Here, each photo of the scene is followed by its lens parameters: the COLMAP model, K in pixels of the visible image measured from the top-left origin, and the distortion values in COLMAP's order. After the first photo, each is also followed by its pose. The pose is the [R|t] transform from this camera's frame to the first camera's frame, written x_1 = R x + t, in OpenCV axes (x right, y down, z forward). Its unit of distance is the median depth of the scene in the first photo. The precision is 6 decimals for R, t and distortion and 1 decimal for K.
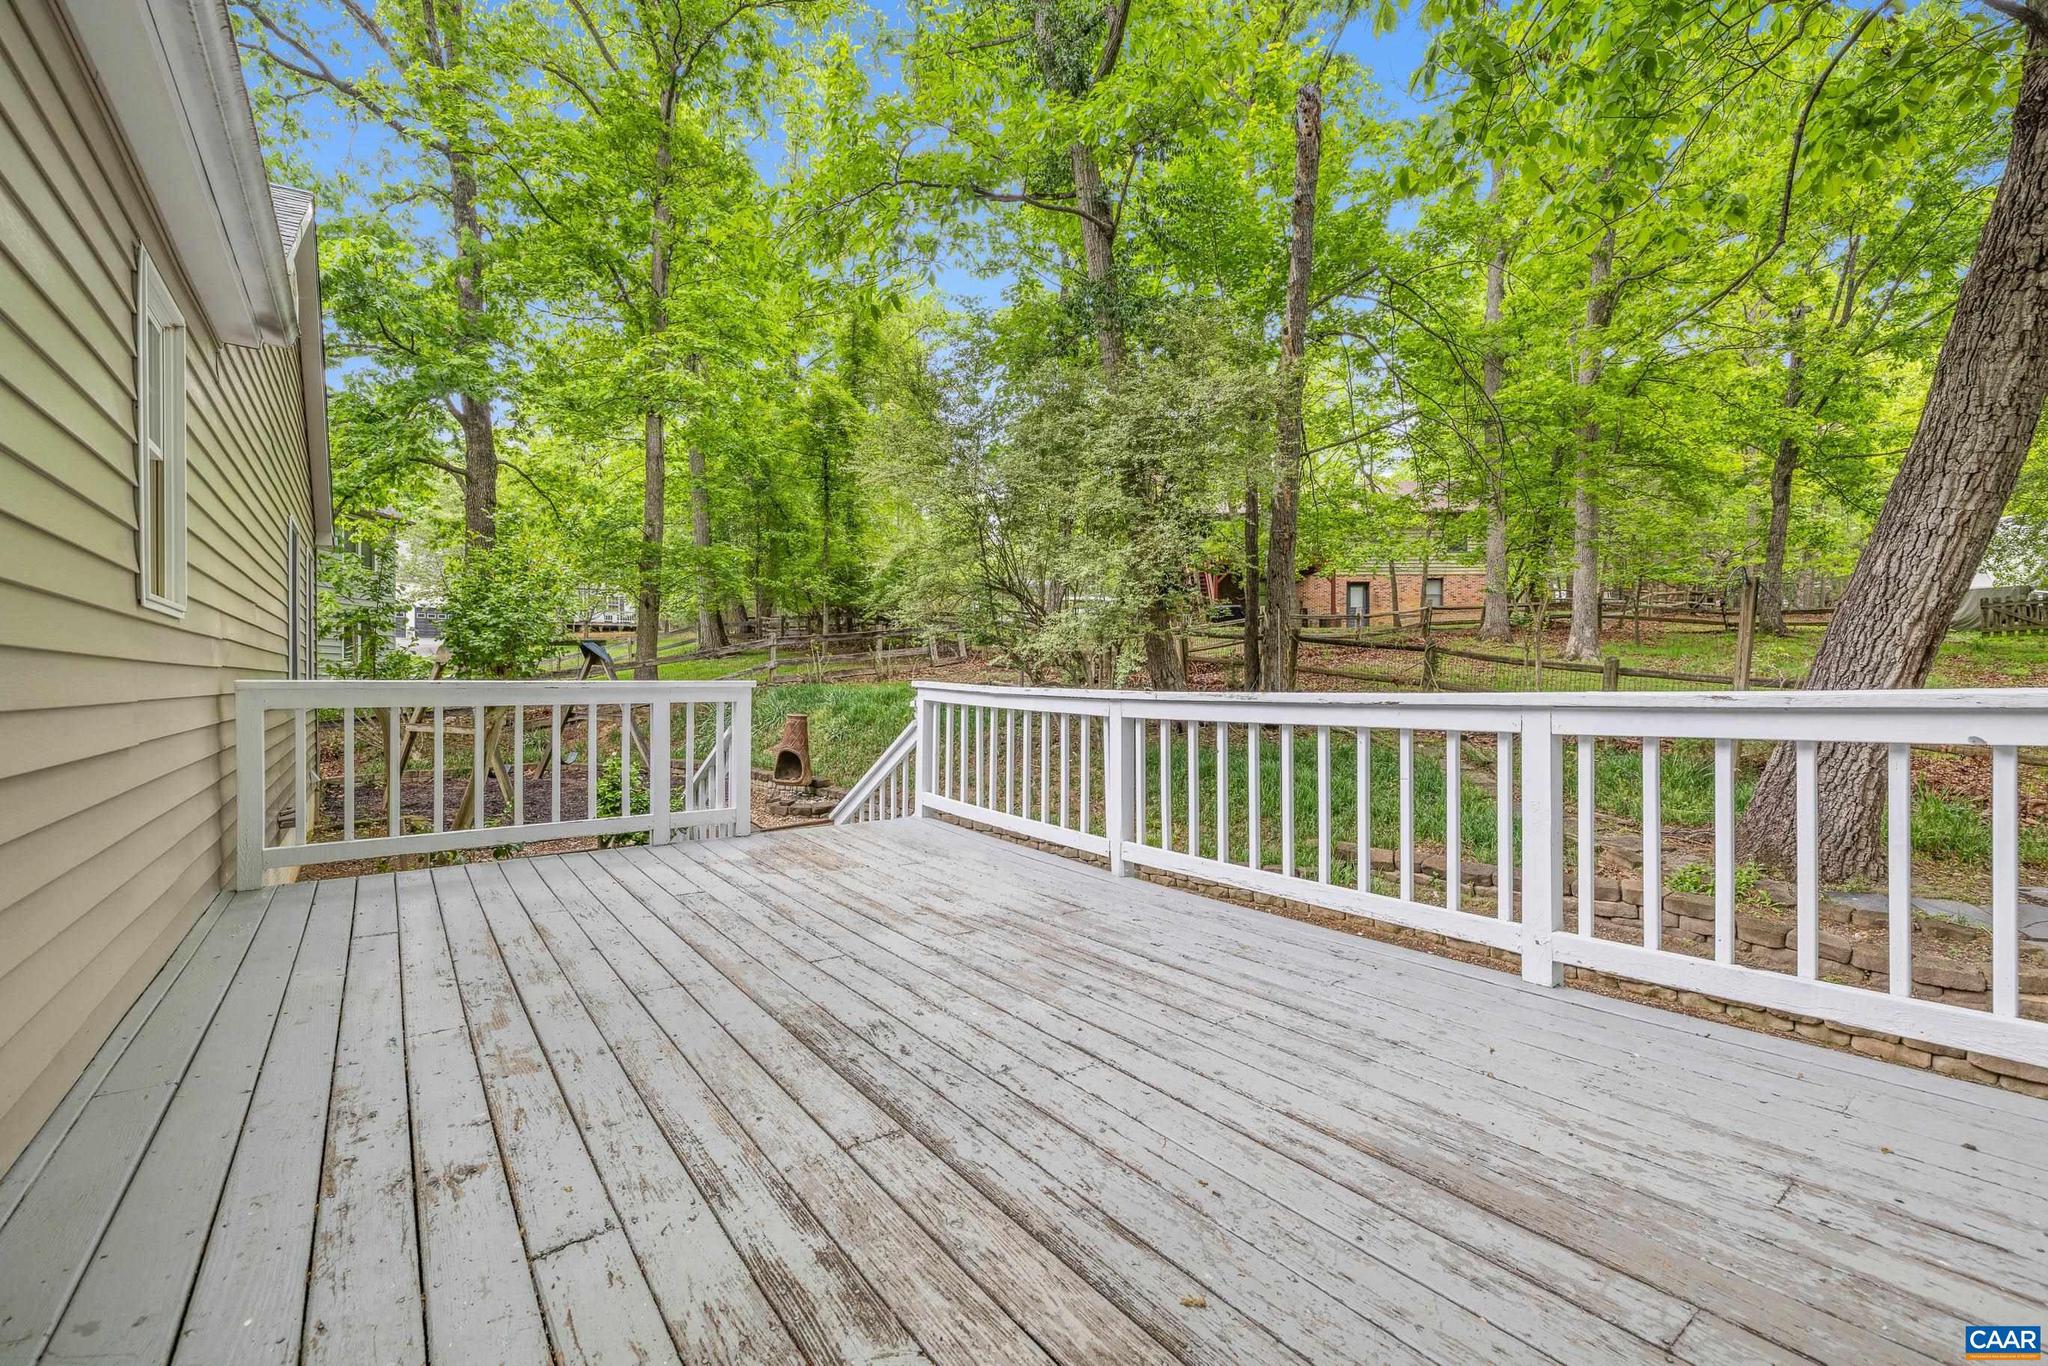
lens RADIAL K [[857.5, 0, 1020.3], [0, 857.5, 678.3], [0, 0, 1]] dist [0.001359, 0.000001]
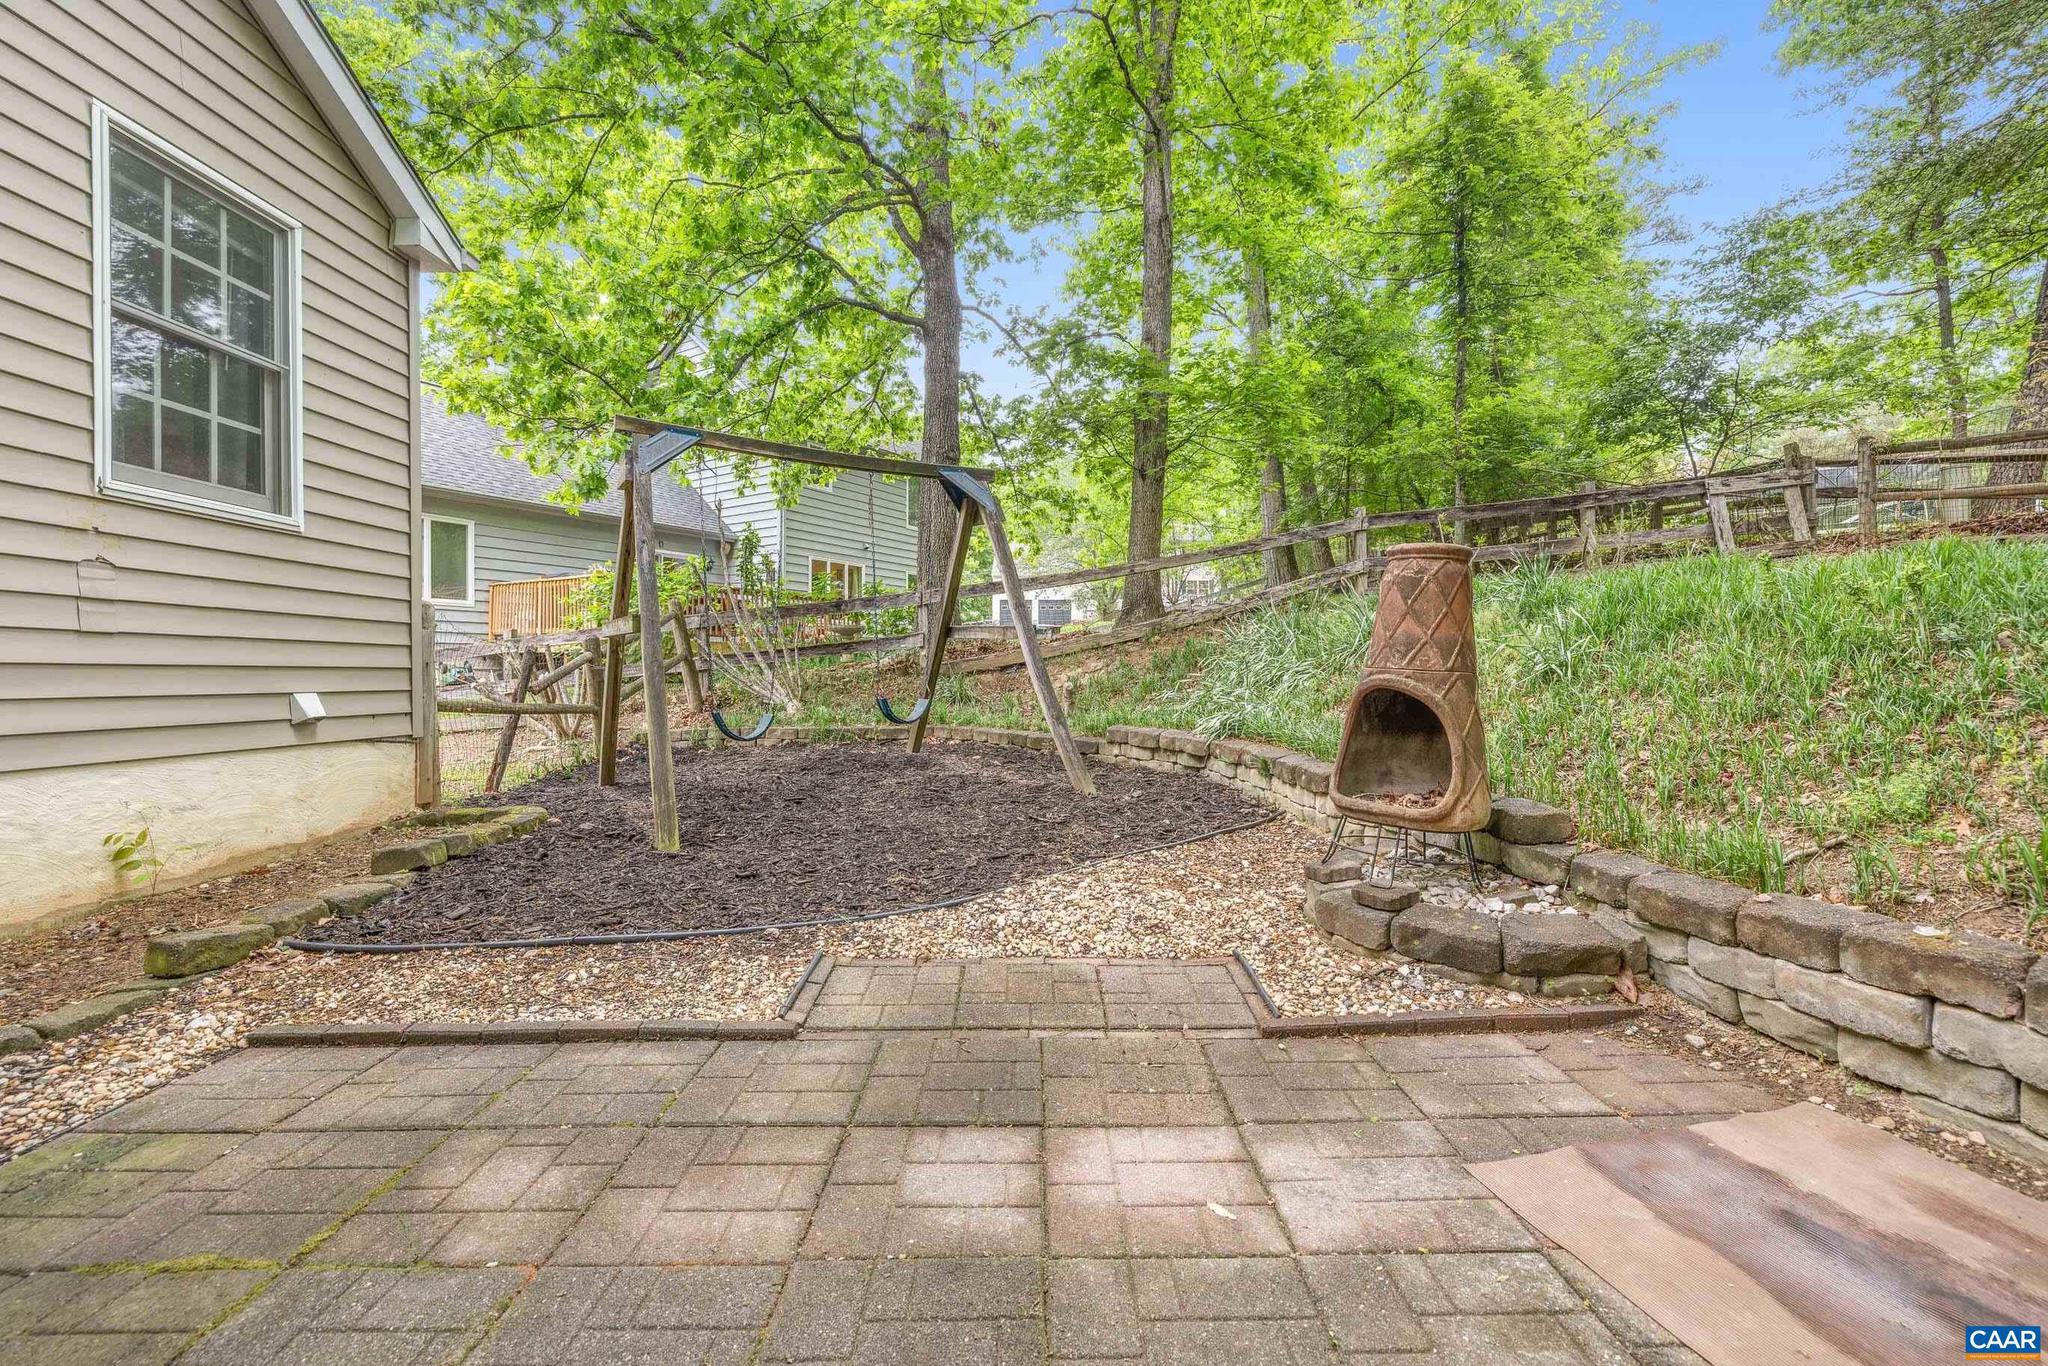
lens RADIAL K [[857.5, 0, 1023.2], [0, 857.5, 682.0], [0, 0, 1]] dist [0.001359, 0.000001]
pose [[0.785882, 0.010230, -0.618292, -0.196010], [-0.007843, 0.999948, 0.006576, 0.080683], [0.618327, -0.000319, 0.785921, 0.720700]]
